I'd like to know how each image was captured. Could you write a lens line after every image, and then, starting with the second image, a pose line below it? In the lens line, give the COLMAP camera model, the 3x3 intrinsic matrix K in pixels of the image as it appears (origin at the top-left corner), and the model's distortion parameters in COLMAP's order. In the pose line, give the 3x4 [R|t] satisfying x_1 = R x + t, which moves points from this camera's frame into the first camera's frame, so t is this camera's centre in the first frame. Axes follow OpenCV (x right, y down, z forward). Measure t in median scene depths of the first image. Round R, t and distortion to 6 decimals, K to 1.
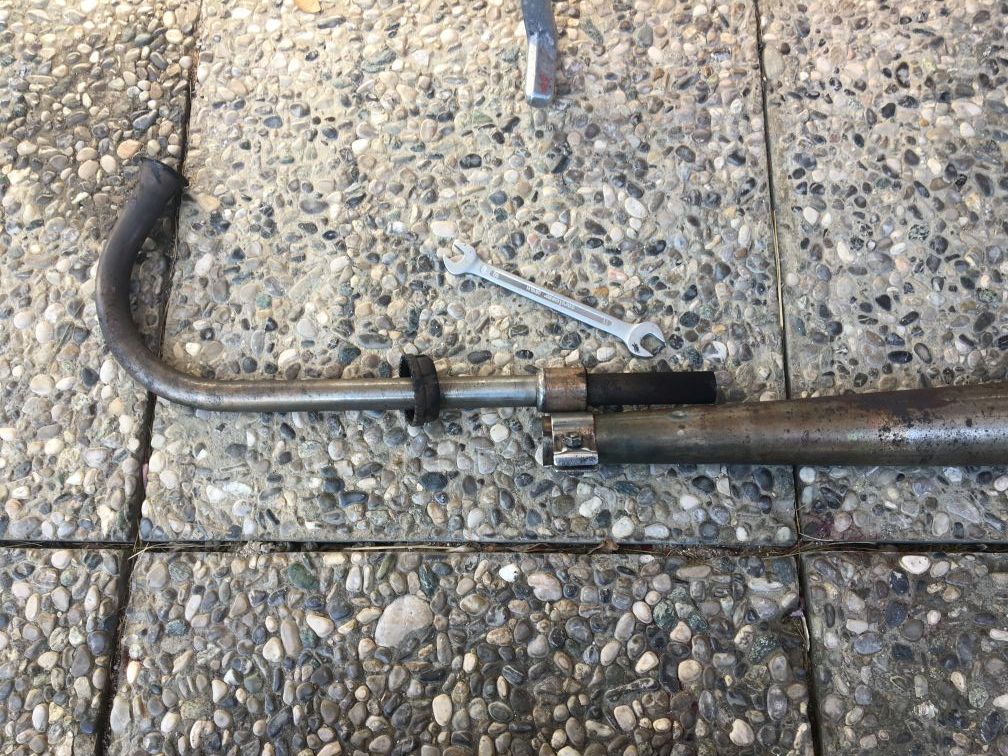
lens RADIAL K [[860.8, 0, 504.0], [0, 860.8, 378.0], [0, 0, 1]] dist [0.089045, -0.142947]
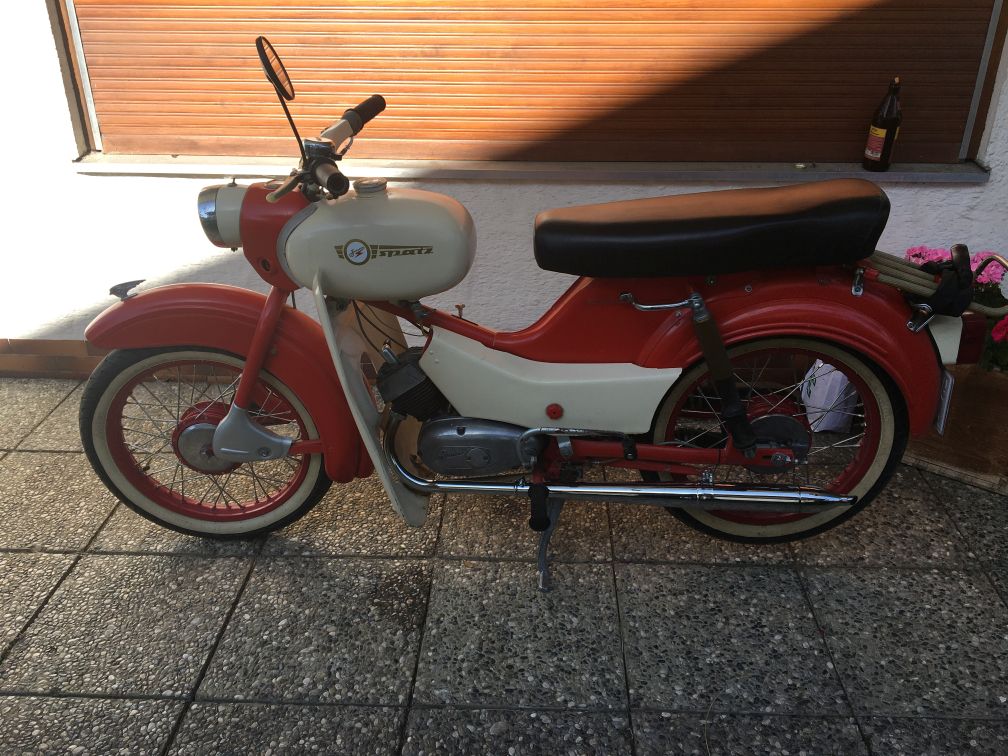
lens RADIAL K [[860.8, 0, 504.0], [0, 860.8, 378.0], [0, 0, 1]] dist [0.089045, -0.142947]
pose [[0.999507, 0.022458, -0.021939, -0.051950], [-0.031385, 0.696215, -0.717147, 1.426385], [-0.000831, 0.717482, 0.696576, -1.764835]]
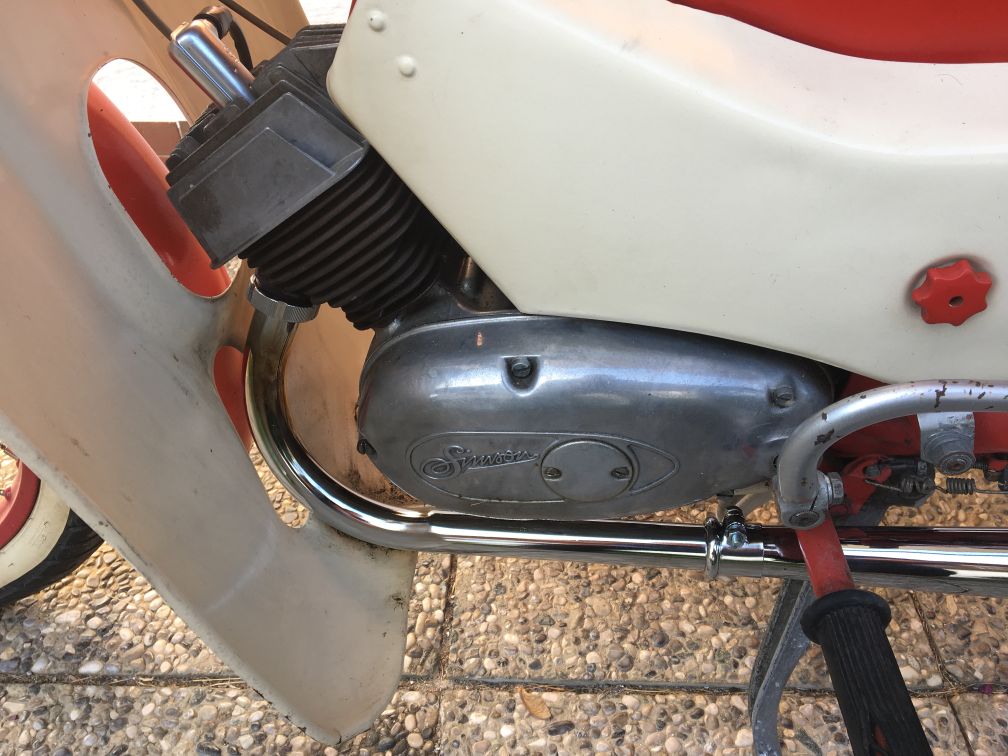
lens RADIAL K [[860.8, 0, 504.0], [0, 860.8, 378.0], [0, 0, 1]] dist [0.089045, -0.142947]
pose [[0.999538, 0.001587, -0.030348, -0.256004], [-0.018220, 0.830542, -0.556658, -0.180880], [0.024322, 0.556954, 0.830187, -0.150486]]
